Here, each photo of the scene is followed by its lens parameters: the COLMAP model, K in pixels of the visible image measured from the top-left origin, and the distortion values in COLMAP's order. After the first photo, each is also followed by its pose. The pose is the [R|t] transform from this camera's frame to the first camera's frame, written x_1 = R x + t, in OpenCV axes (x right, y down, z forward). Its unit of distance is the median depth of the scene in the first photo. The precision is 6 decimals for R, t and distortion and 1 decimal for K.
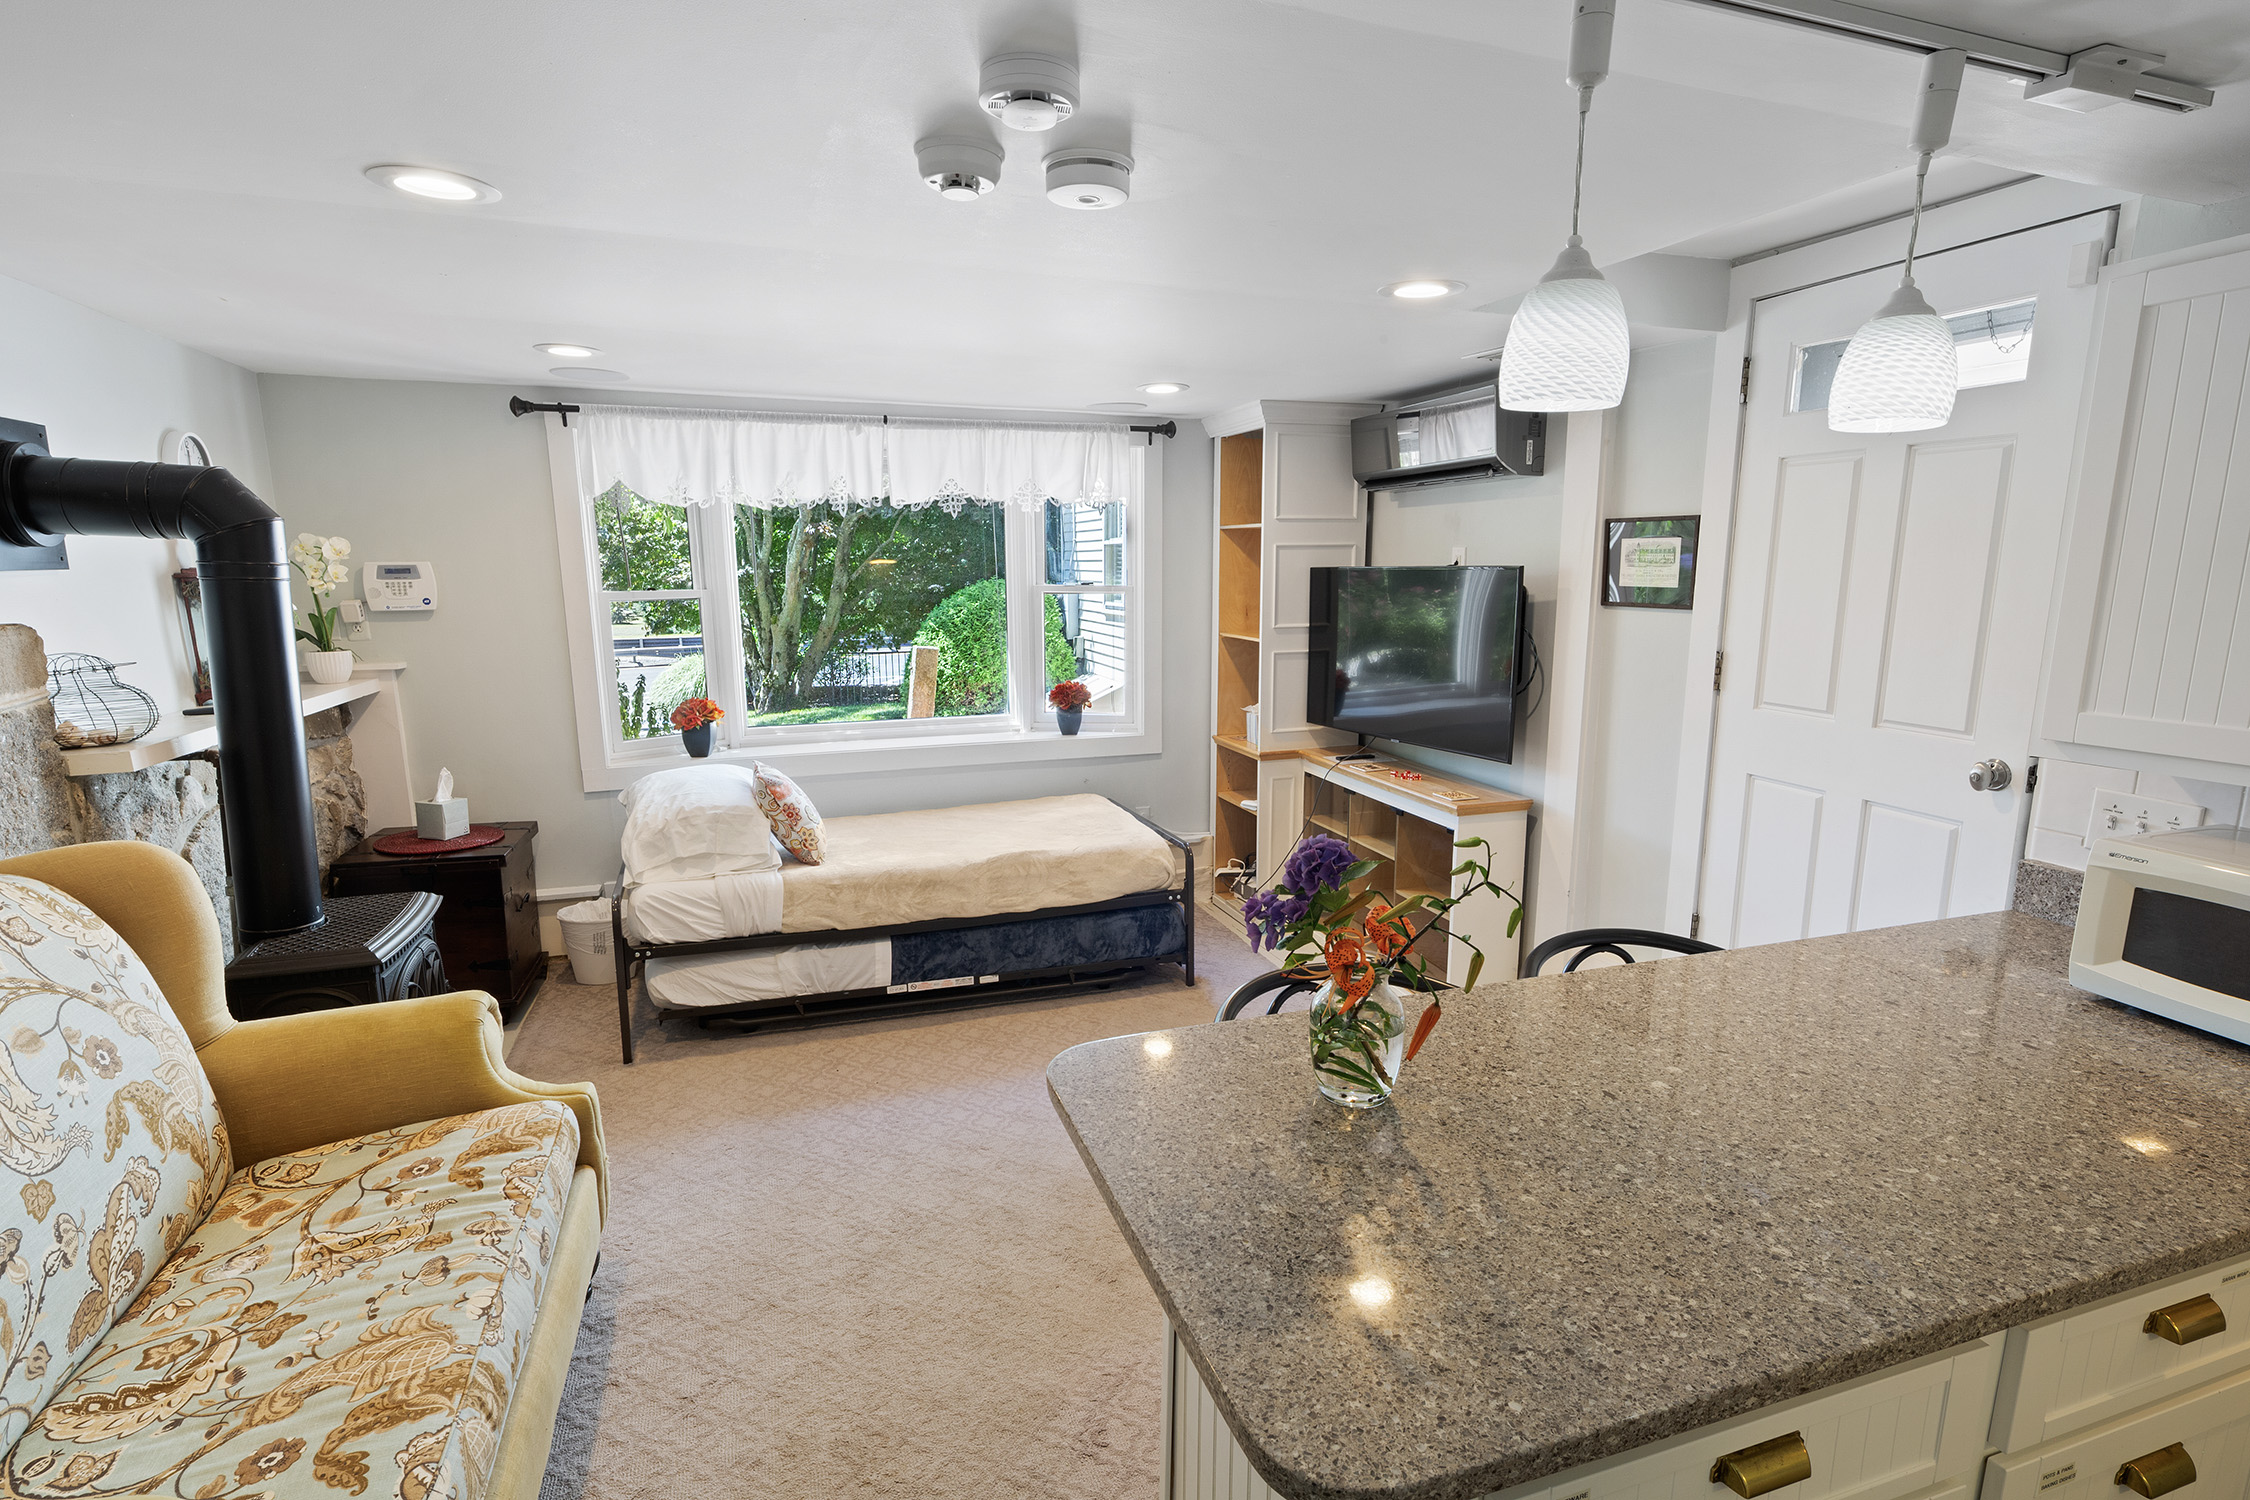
lens RADIAL K [[1098.1, 0, 1131.5], [0, 1098.1, 783.5], [0, 0, 1]] dist [-0.000673, -0.000525]
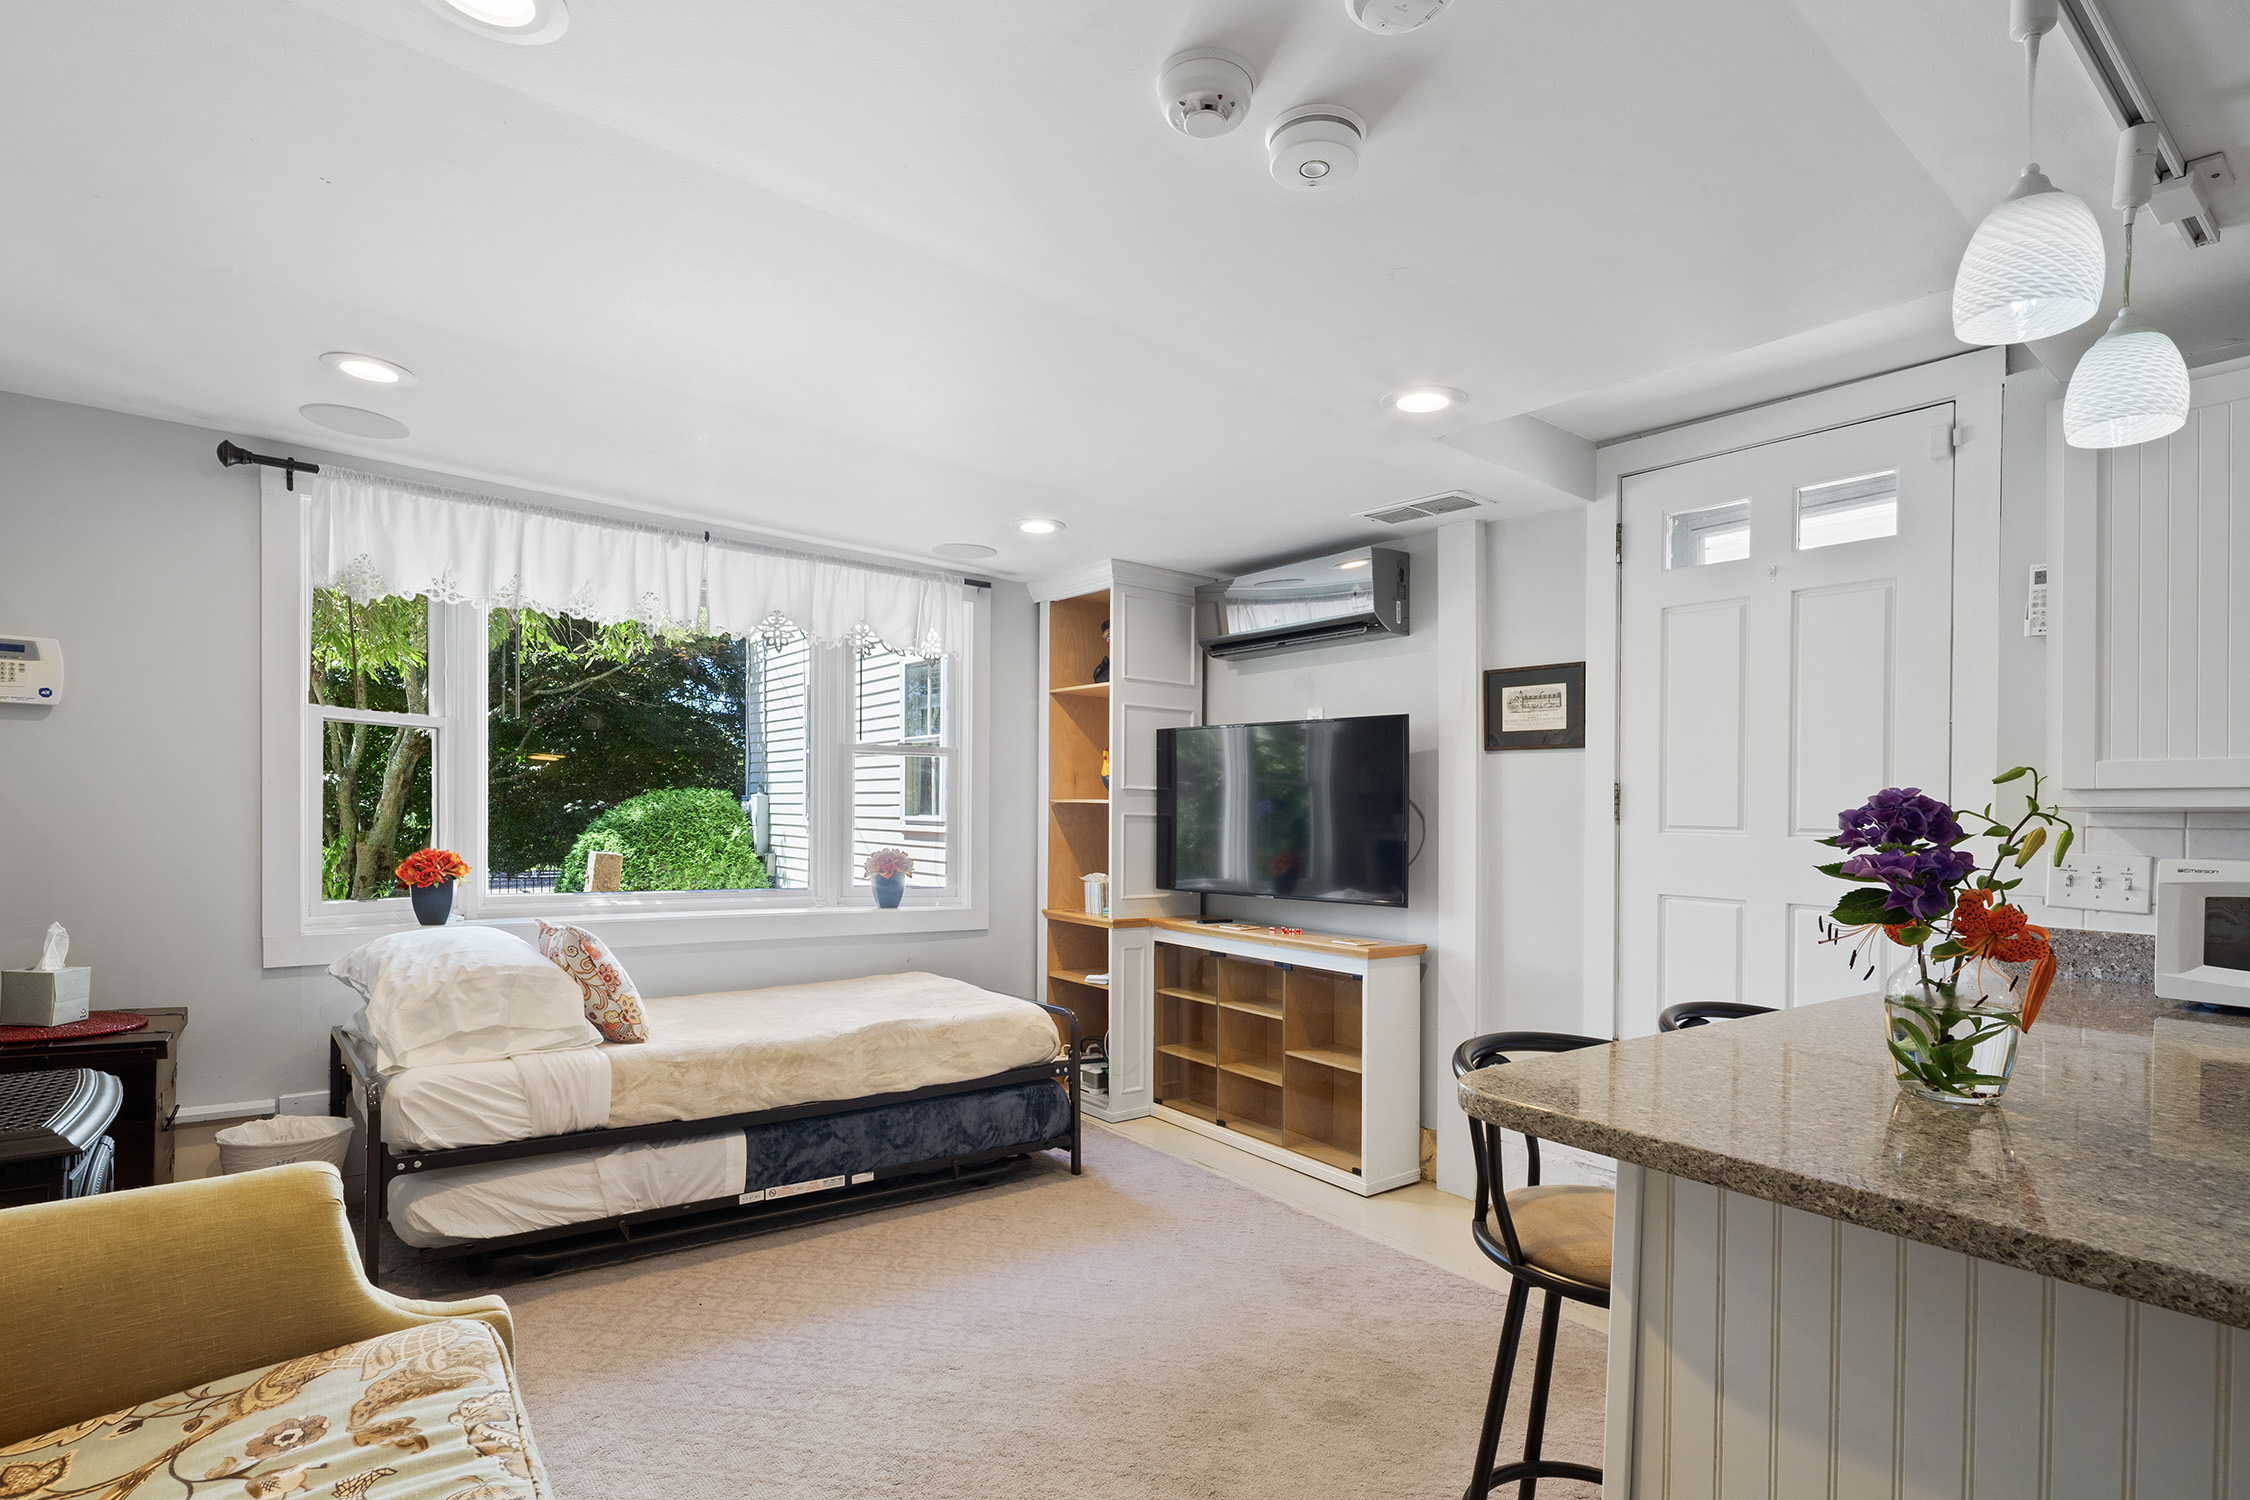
lens RADIAL K [[1116.3, 0, 1129.6], [0, 1116.3, 833.4], [0, 0, 1]] dist [0.010498, -0.008337]
pose [[0.945442, 0.018268, 0.325277, -0.220737], [0.041109, 0.983757, -0.174736, 0.081389], [-0.323186, 0.178574, 0.929334, 0.122397]]
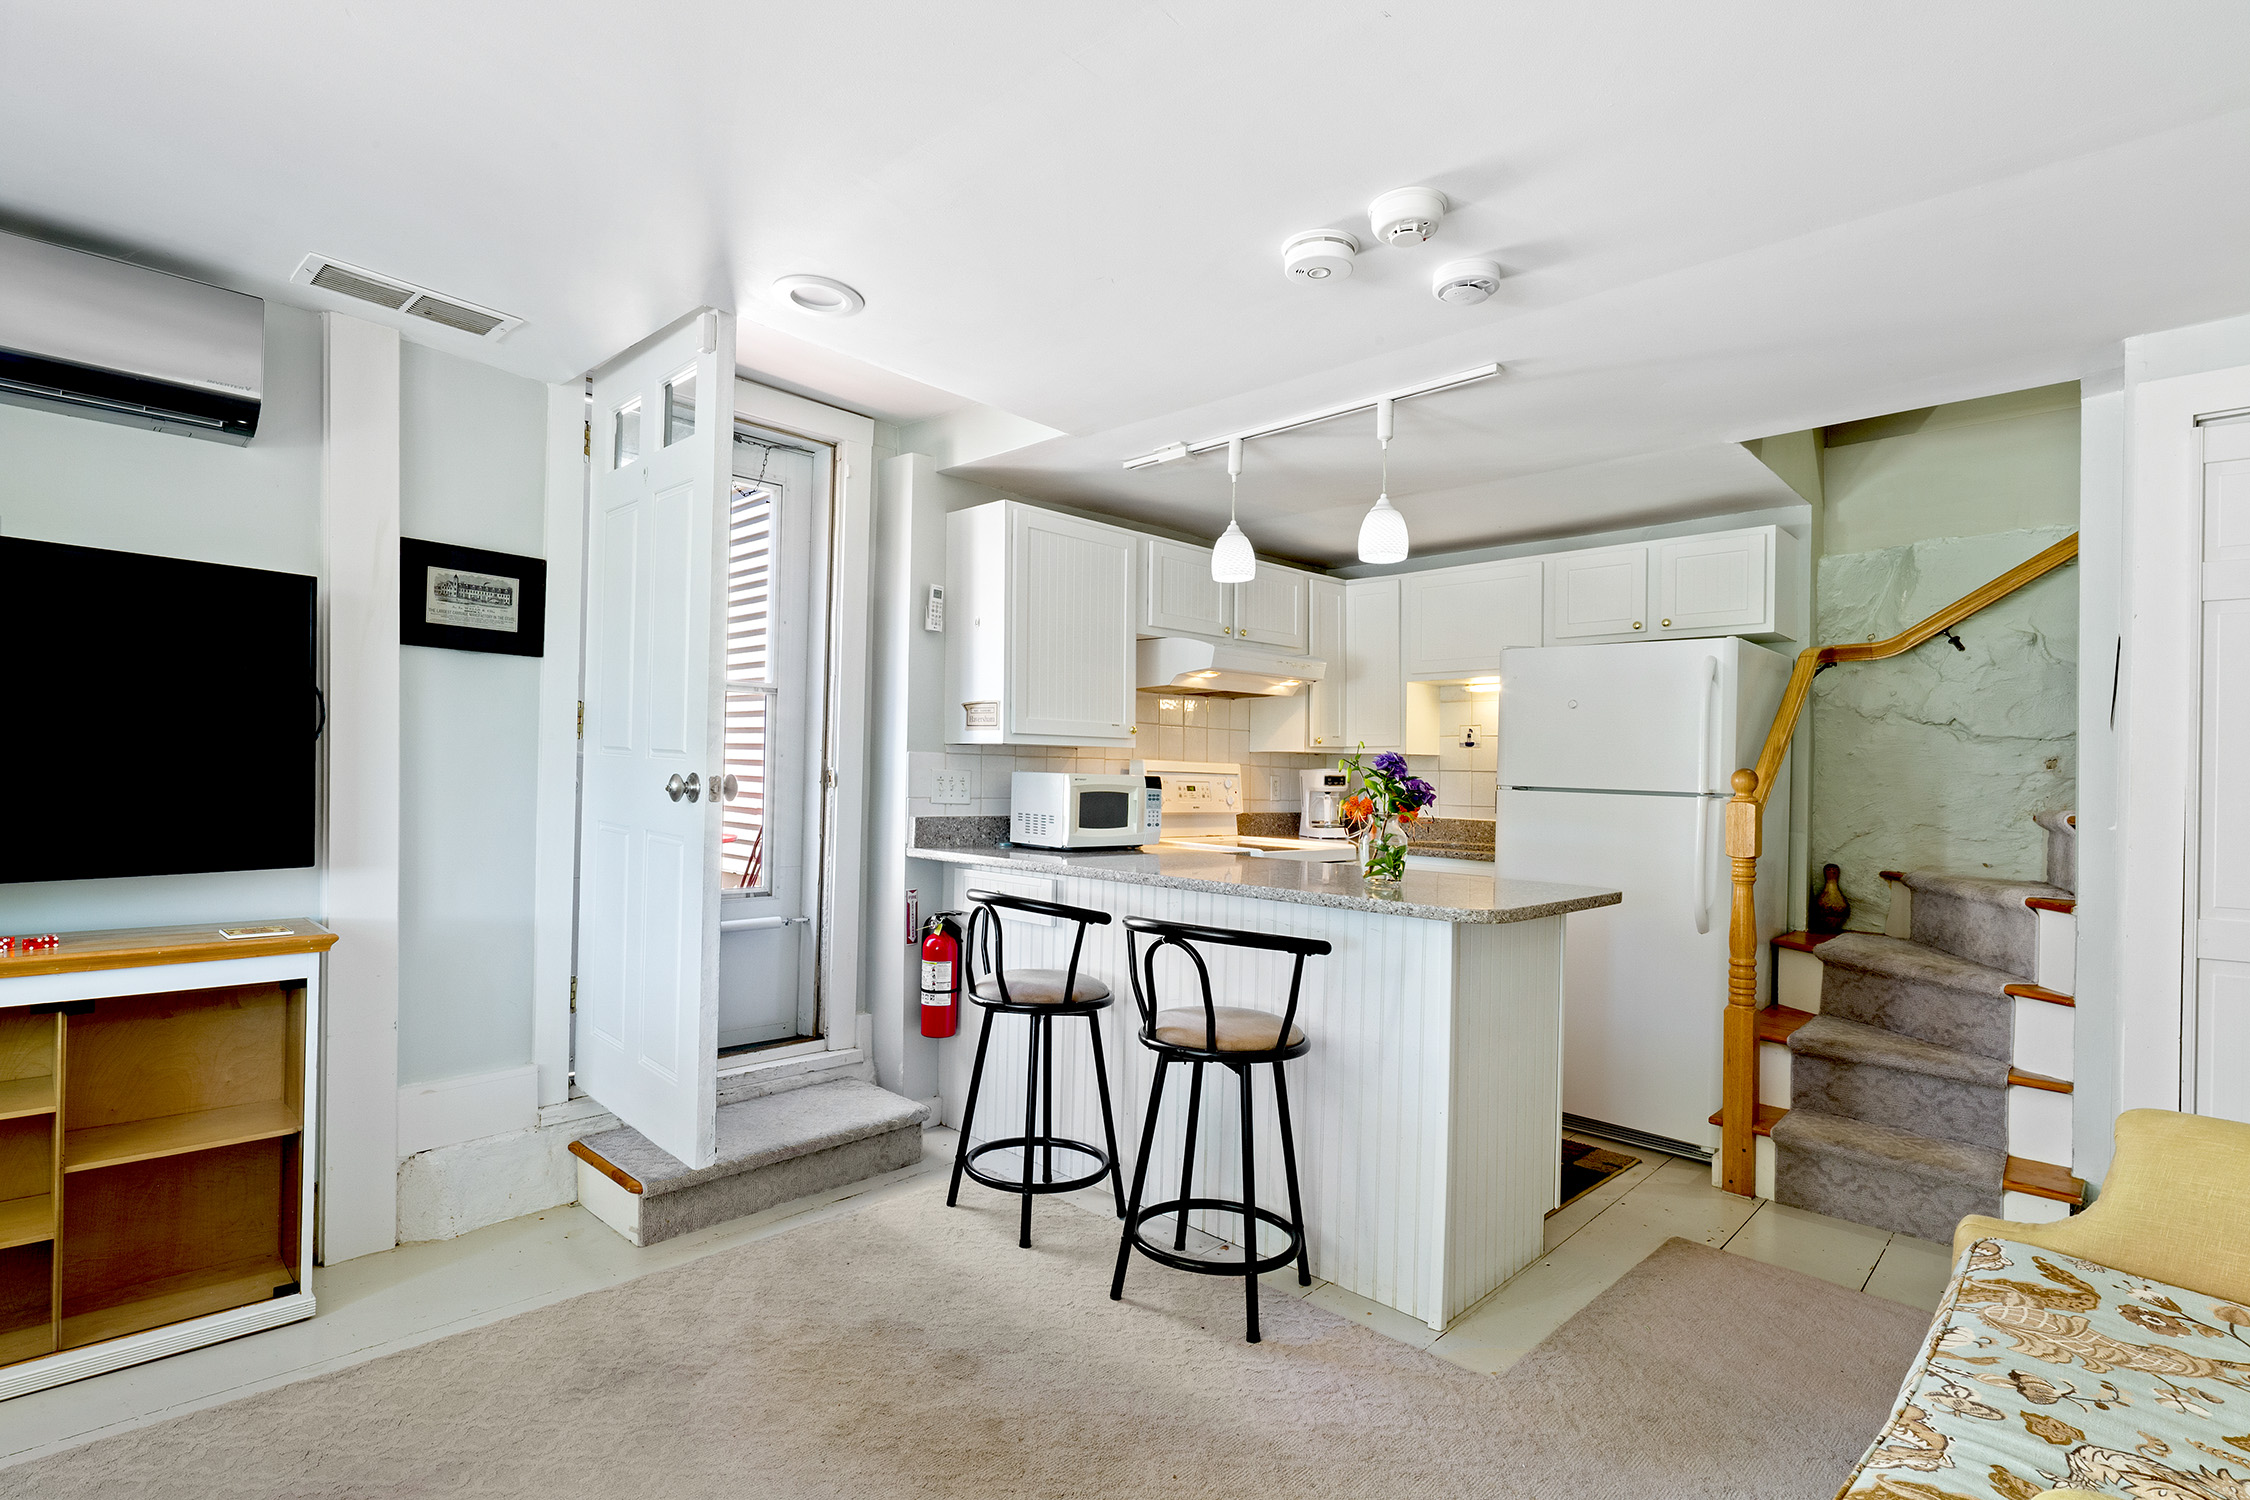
lens RADIAL K [[1100.2, 0, 1140.0], [0, 1100.2, 713.2], [0, 0, 1]] dist [0.000412, -0.000167]
pose [[-0.468949, 0.037758, 0.882418, -0.480932], [0.150170, 0.987947, 0.037532, -0.057749], [-0.870365, 0.150114, -0.468967, 0.847284]]
